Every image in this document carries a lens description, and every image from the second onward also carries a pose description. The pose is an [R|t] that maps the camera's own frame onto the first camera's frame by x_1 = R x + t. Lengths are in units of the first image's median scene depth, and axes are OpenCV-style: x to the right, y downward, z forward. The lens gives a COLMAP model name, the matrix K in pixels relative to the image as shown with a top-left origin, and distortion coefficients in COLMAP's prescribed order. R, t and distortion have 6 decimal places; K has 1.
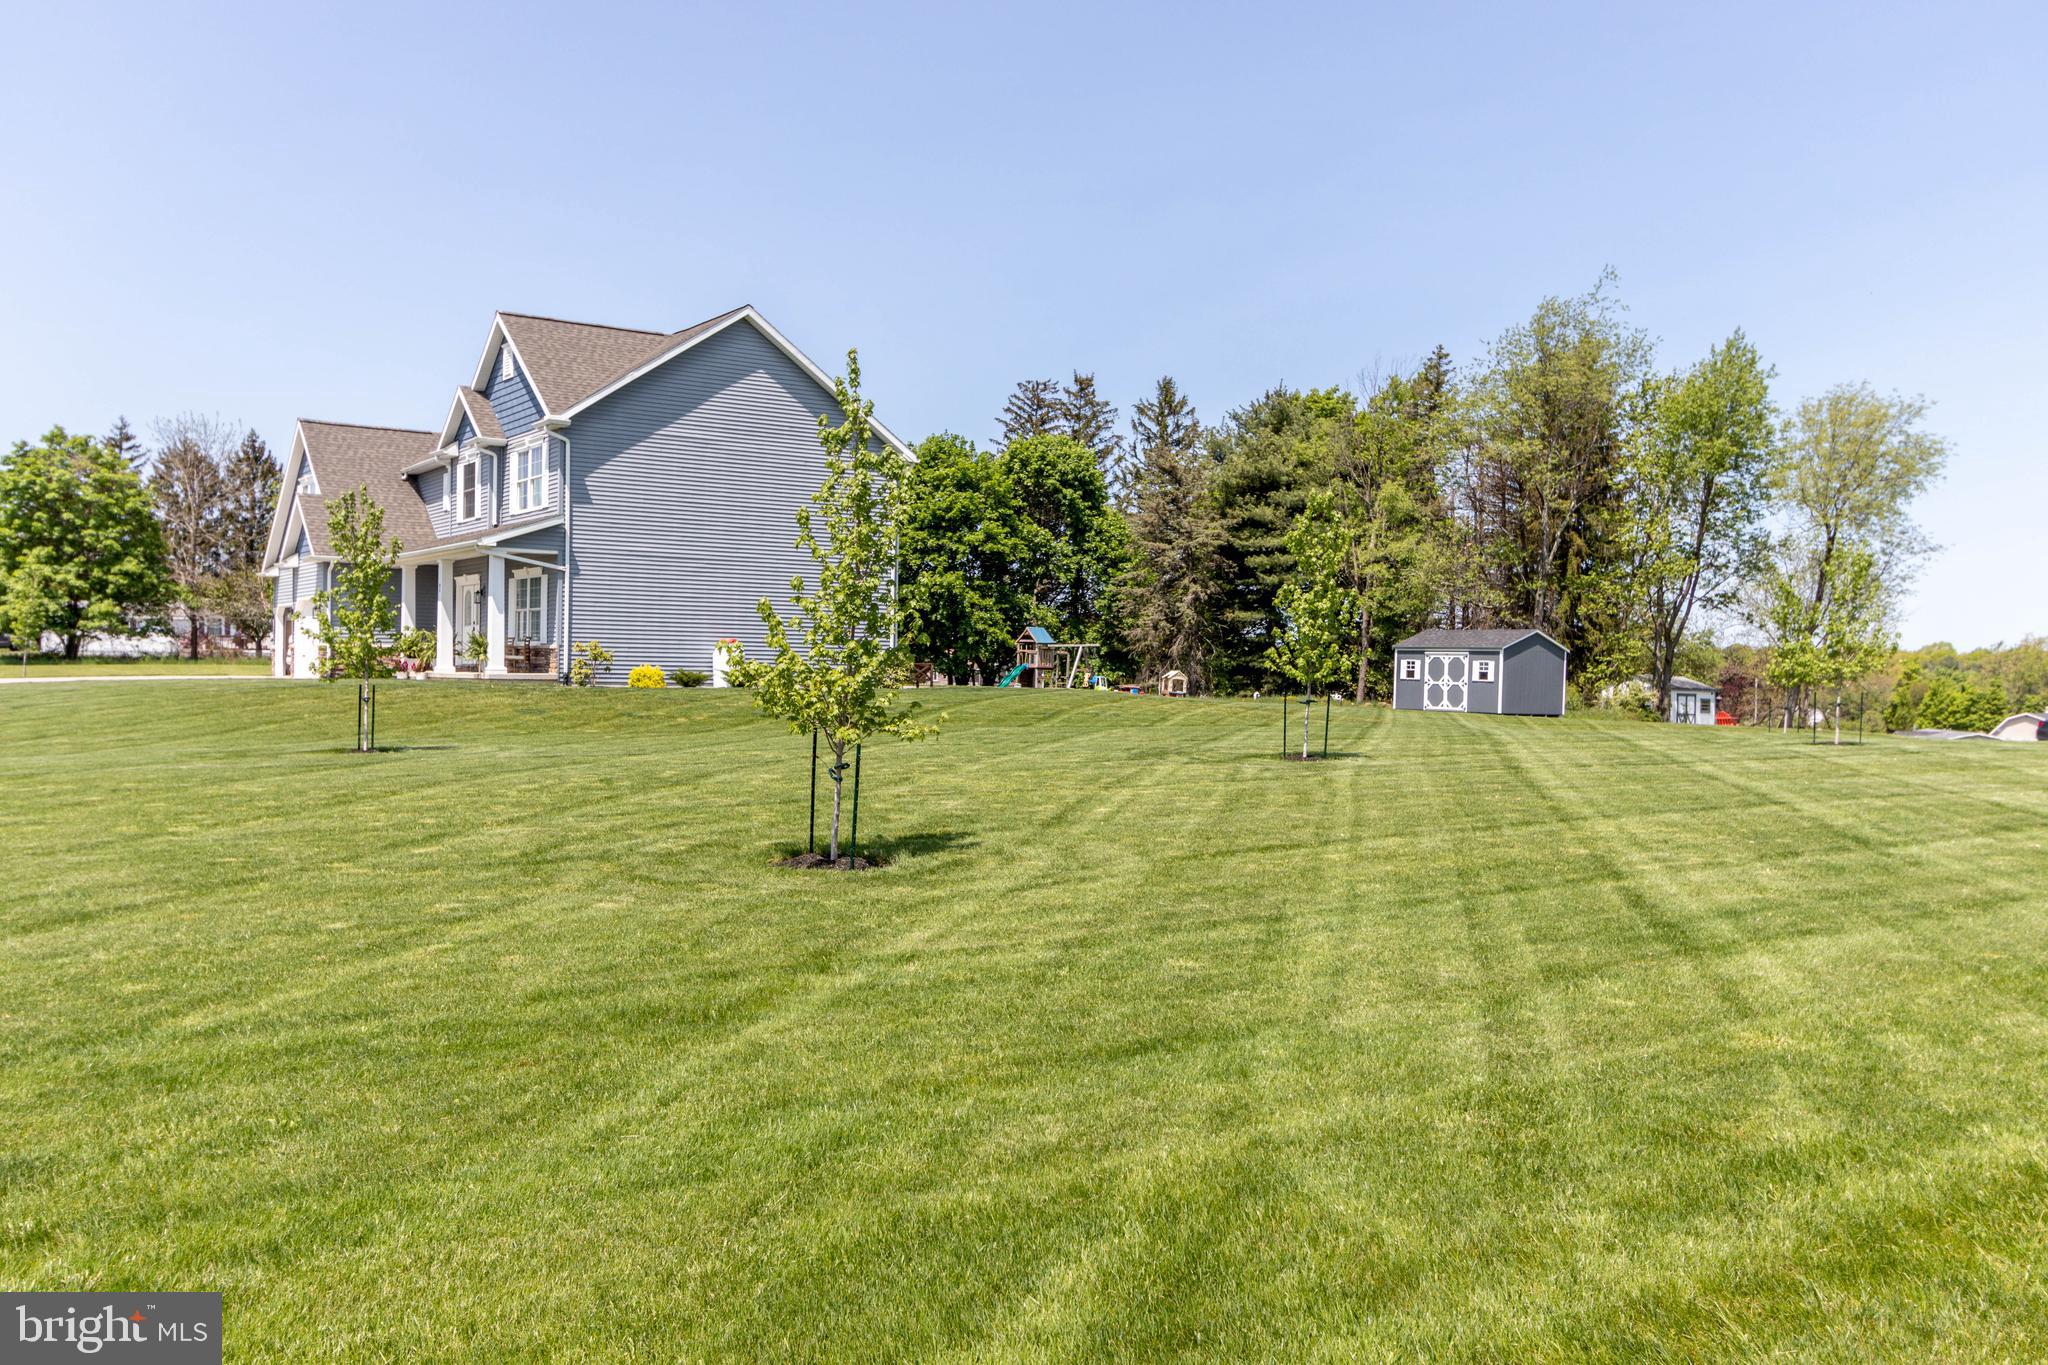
lens RADIAL K [[1723.6, 0, 1020.9], [0, 1723.6, 684.2], [0, 0, 1]] dist [-0.016353, -0.005363]
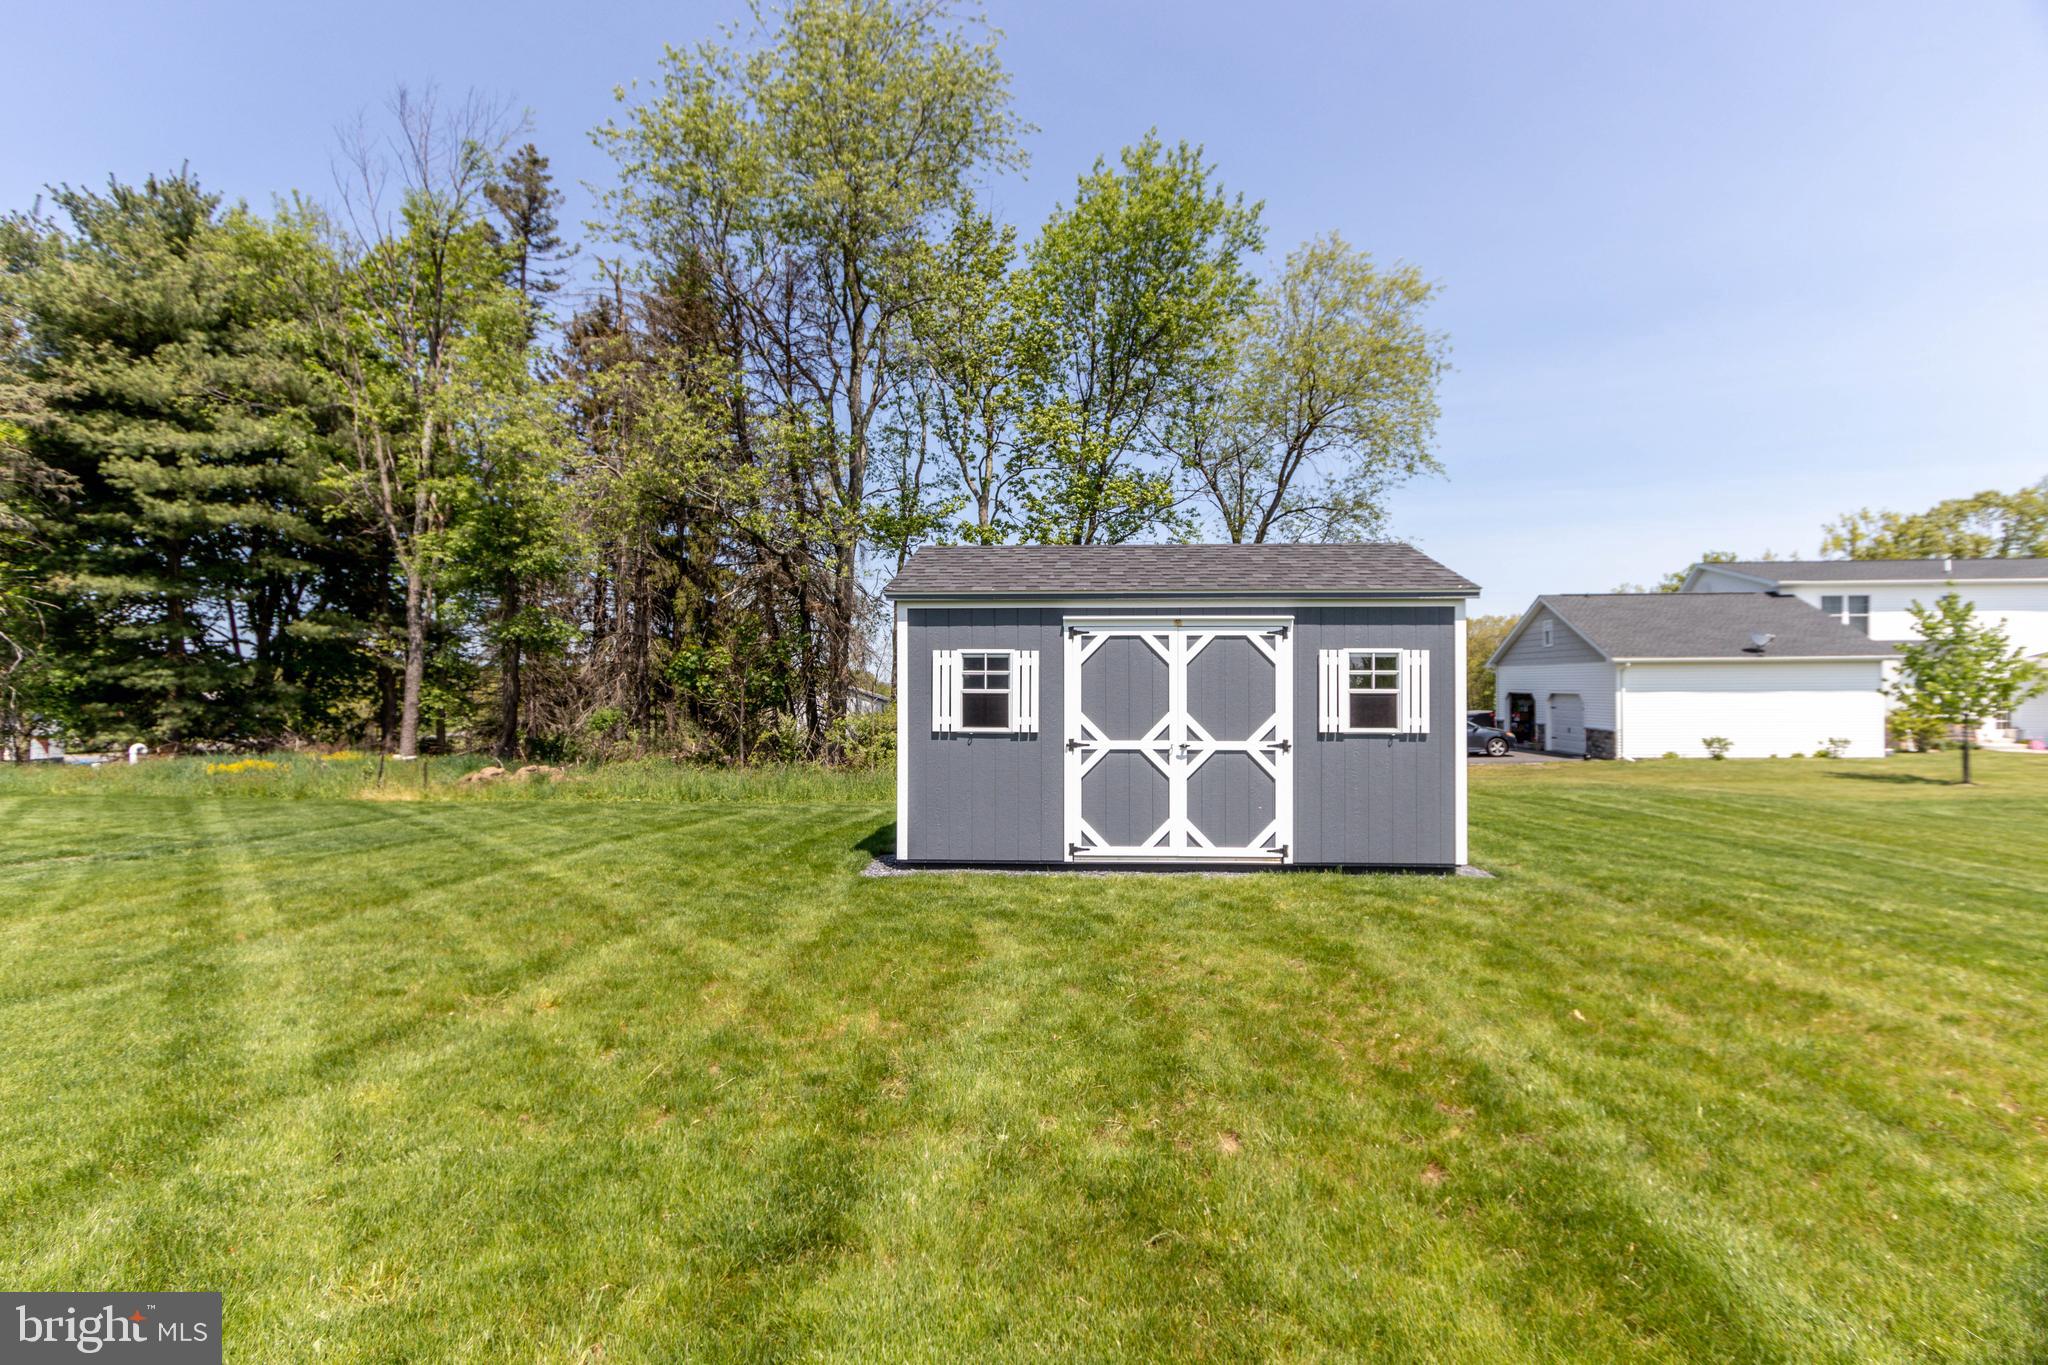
lens RADIAL K [[951.4, 0, 1026.5], [0, 951.4, 684.0], [0, 0, 1]] dist [-0.009209, -0.000944]
pose [[0.635698, -0.025923, 0.771503, 0.130022], [0.025511, 0.999596, 0.012567, -0.010962], [-0.771516, 0.011693, 0.636102, 0.913231]]
